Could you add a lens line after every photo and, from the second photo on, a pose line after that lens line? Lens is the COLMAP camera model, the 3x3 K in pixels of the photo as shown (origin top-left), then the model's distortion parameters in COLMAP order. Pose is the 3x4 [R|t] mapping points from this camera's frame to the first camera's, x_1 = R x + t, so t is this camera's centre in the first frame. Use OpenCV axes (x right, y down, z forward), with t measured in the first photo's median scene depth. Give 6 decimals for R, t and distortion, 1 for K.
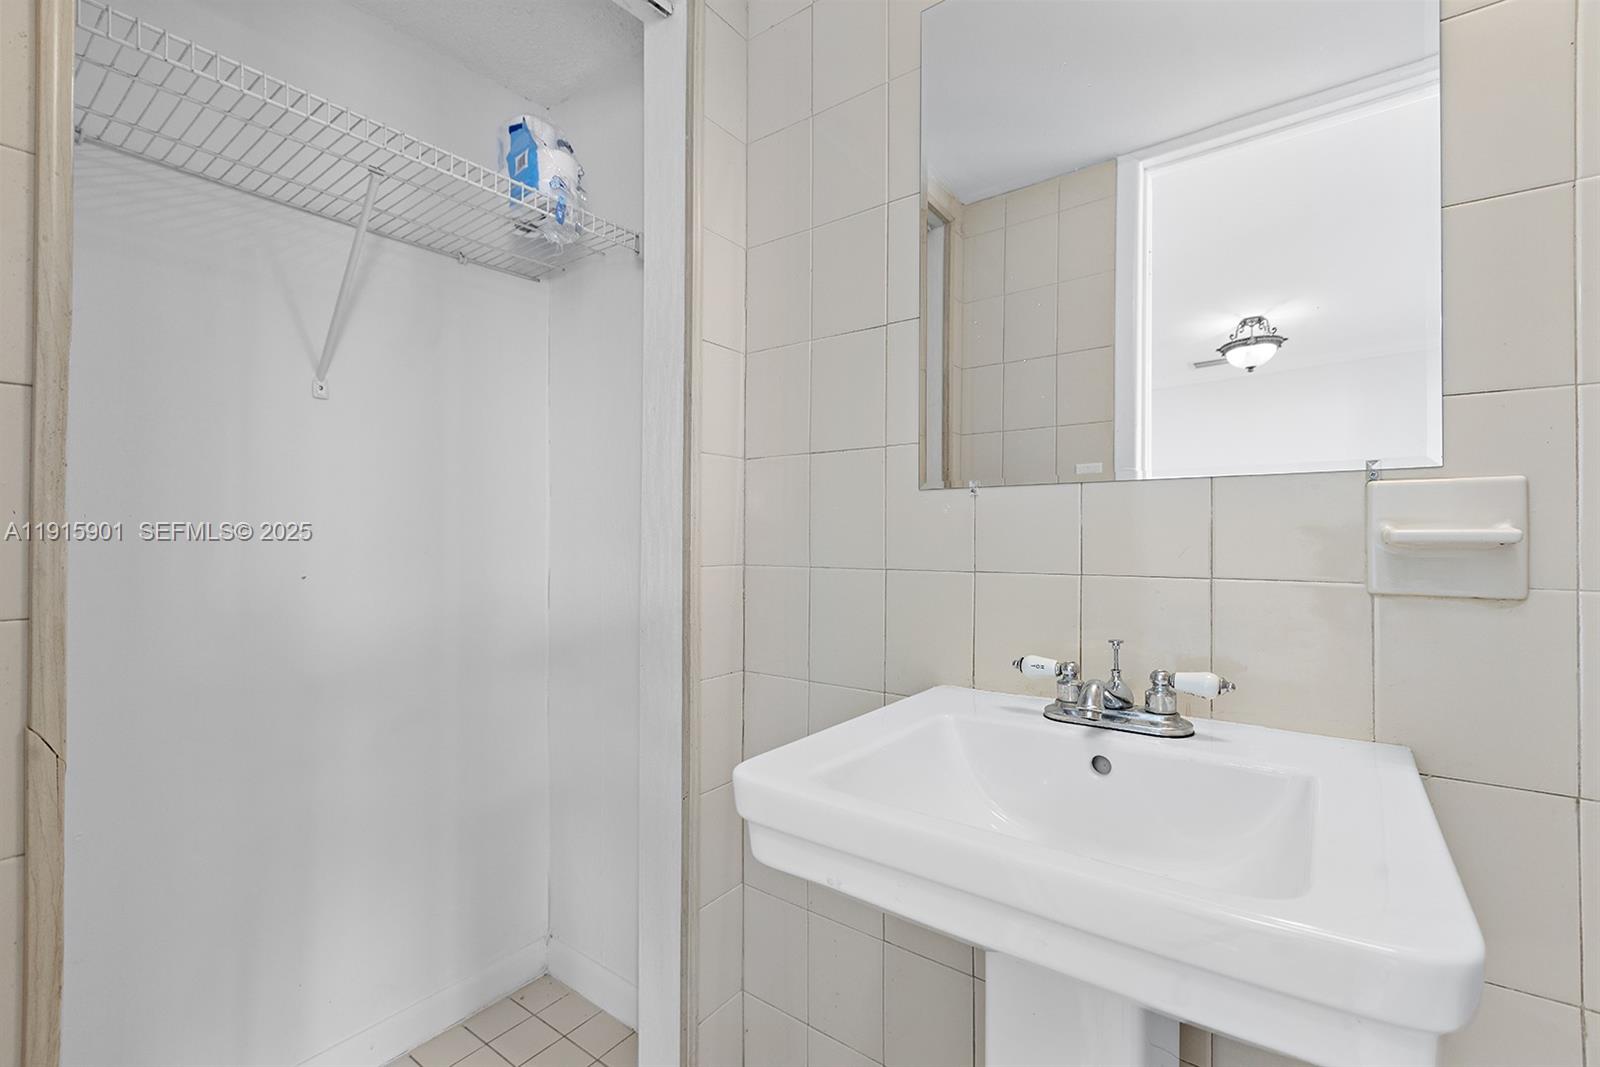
lens RADIAL K [[710.6, 0, 800.0], [0, 710.6, 533.5], [0, 0, 1]] dist [0.001341, 0.000269]
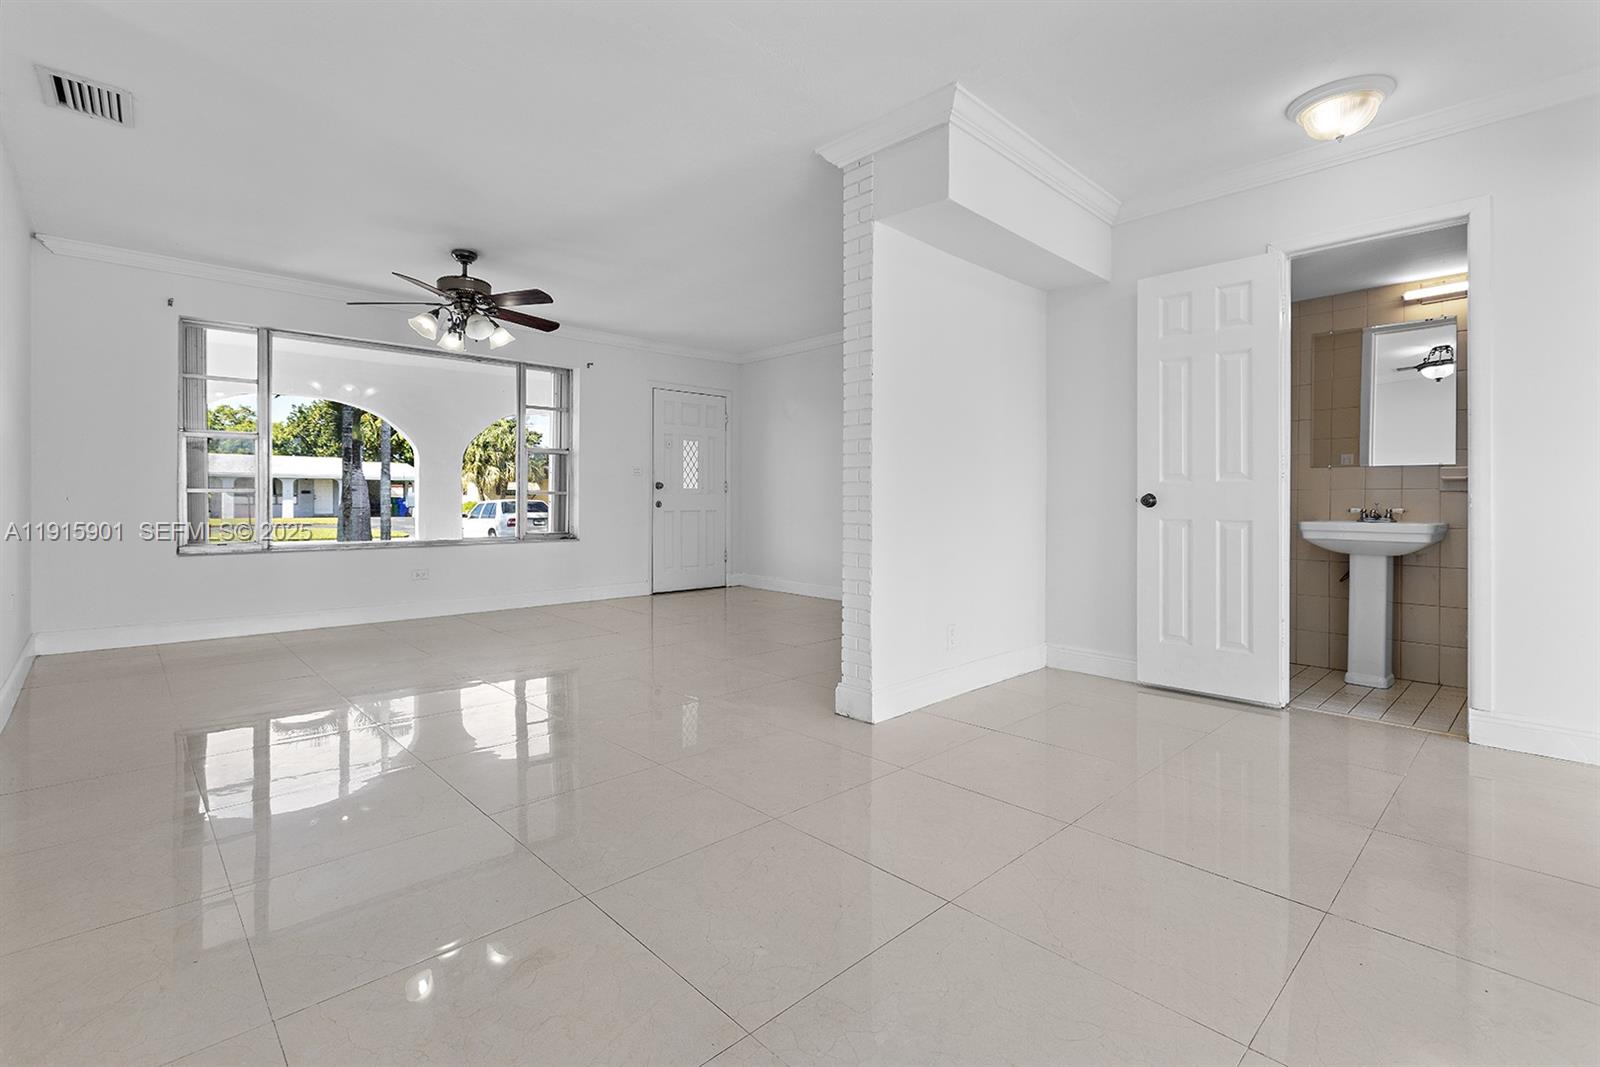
lens RADIAL K [[719.2, 0, 757.6], [0, 719.2, 531.2], [0, 0, 1]] dist [0.001219, 0.000018]
pose [[0.978061, 0.006351, -0.208220, -1.714446], [0.002100, 0.999184, 0.040339, 0.097915], [0.208307, -0.039891, 0.977250, -3.003820]]
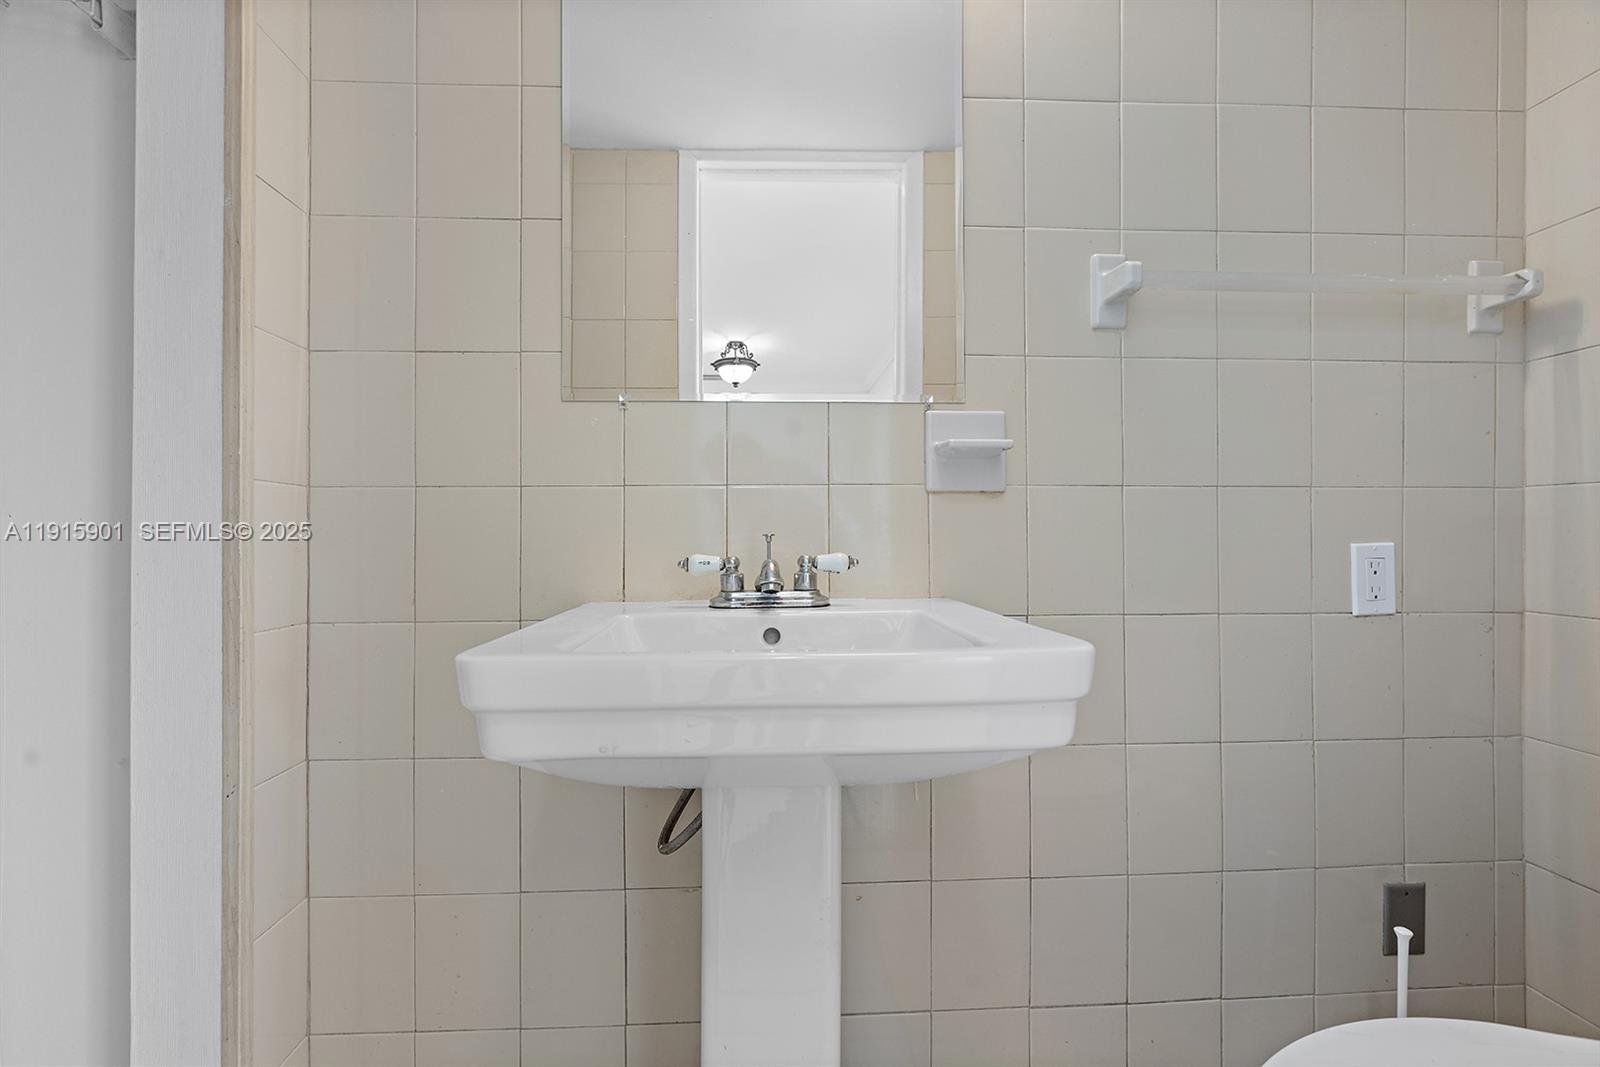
lens RADIAL K [[708.0, 0, 798.2], [0, 708.0, 542.8], [0, 0, 1]] dist [0.001009, -0.000147]
pose [[0.767670, -0.005959, 0.640818, -0.179720], [0.005636, 0.999981, 0.002547, 0.116181], [-0.640821, 0.001657, 0.767689, 0.067668]]
